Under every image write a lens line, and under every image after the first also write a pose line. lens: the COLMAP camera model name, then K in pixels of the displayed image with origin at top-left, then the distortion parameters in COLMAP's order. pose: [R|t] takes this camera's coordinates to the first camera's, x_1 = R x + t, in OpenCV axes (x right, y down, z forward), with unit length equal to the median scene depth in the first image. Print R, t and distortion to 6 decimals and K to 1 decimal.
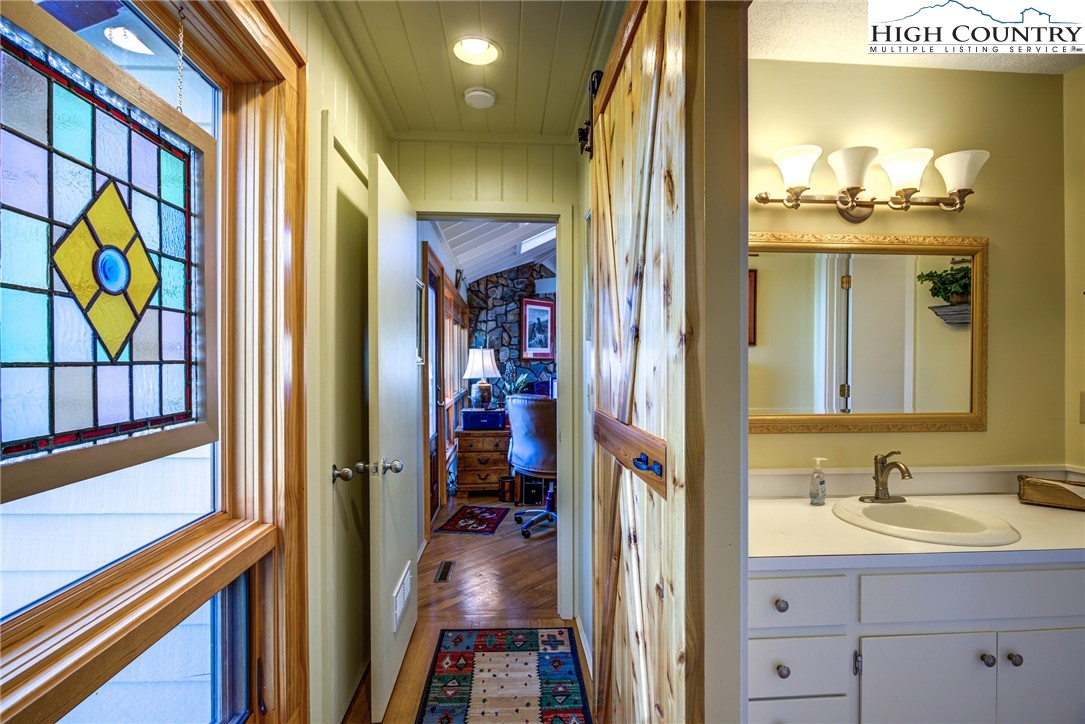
lens RADIAL K [[526.2, 0, 542.5], [0, 526.2, 362.0], [0, 0, 1]] dist [-0.016780, 0.005734]
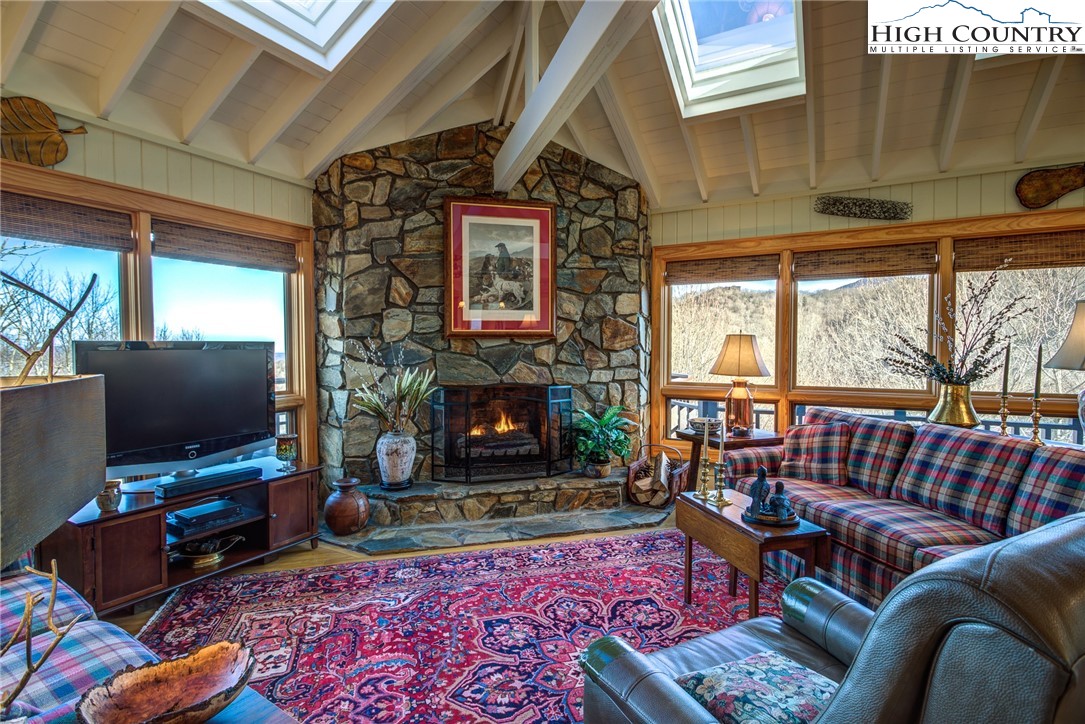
lens RADIAL K [[526.2, 0, 542.5], [0, 526.2, 362.0], [0, 0, 1]] dist [-0.016780, 0.005734]
pose [[0.837456, 0.016606, -0.546252, 0.399937], [0.001784, 0.999450, 0.033119, 0.004731], [0.546501, -0.028710, 0.836966, 0.936547]]
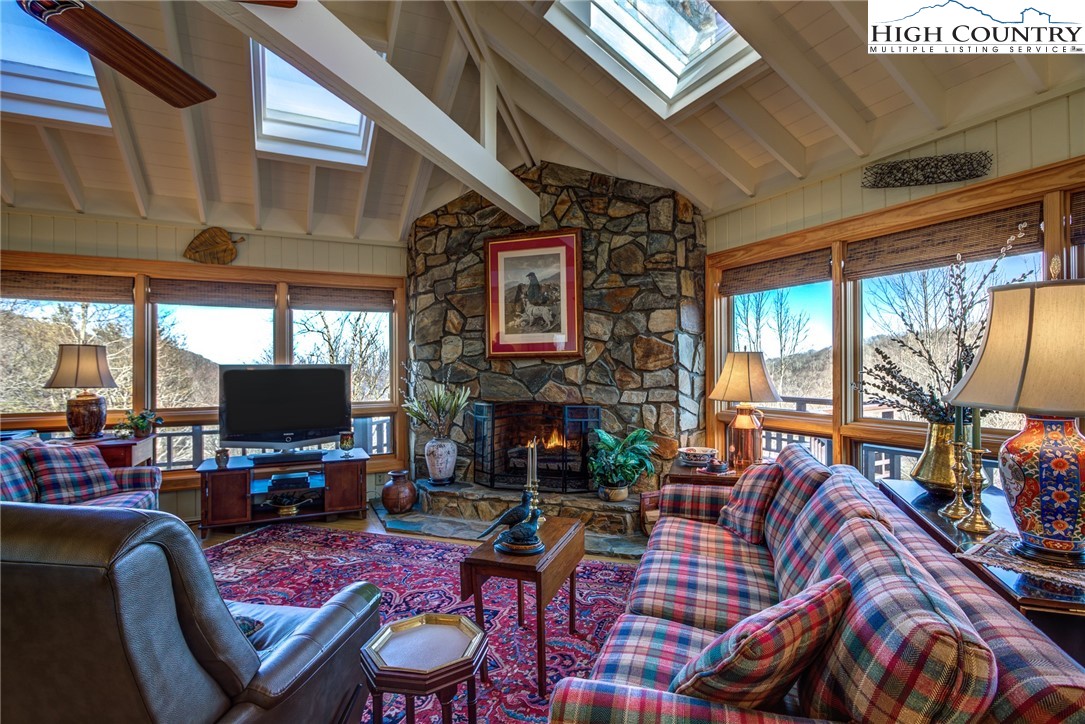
lens RADIAL K [[526.2, 0, 542.5], [0, 526.2, 362.0], [0, 0, 1]] dist [-0.016780, 0.005734]
pose [[0.371121, -0.008498, -0.928546, 0.673135], [0.008547, 0.999947, -0.005736, 0.004677], [0.928545, -0.005807, 0.371174, 1.213436]]
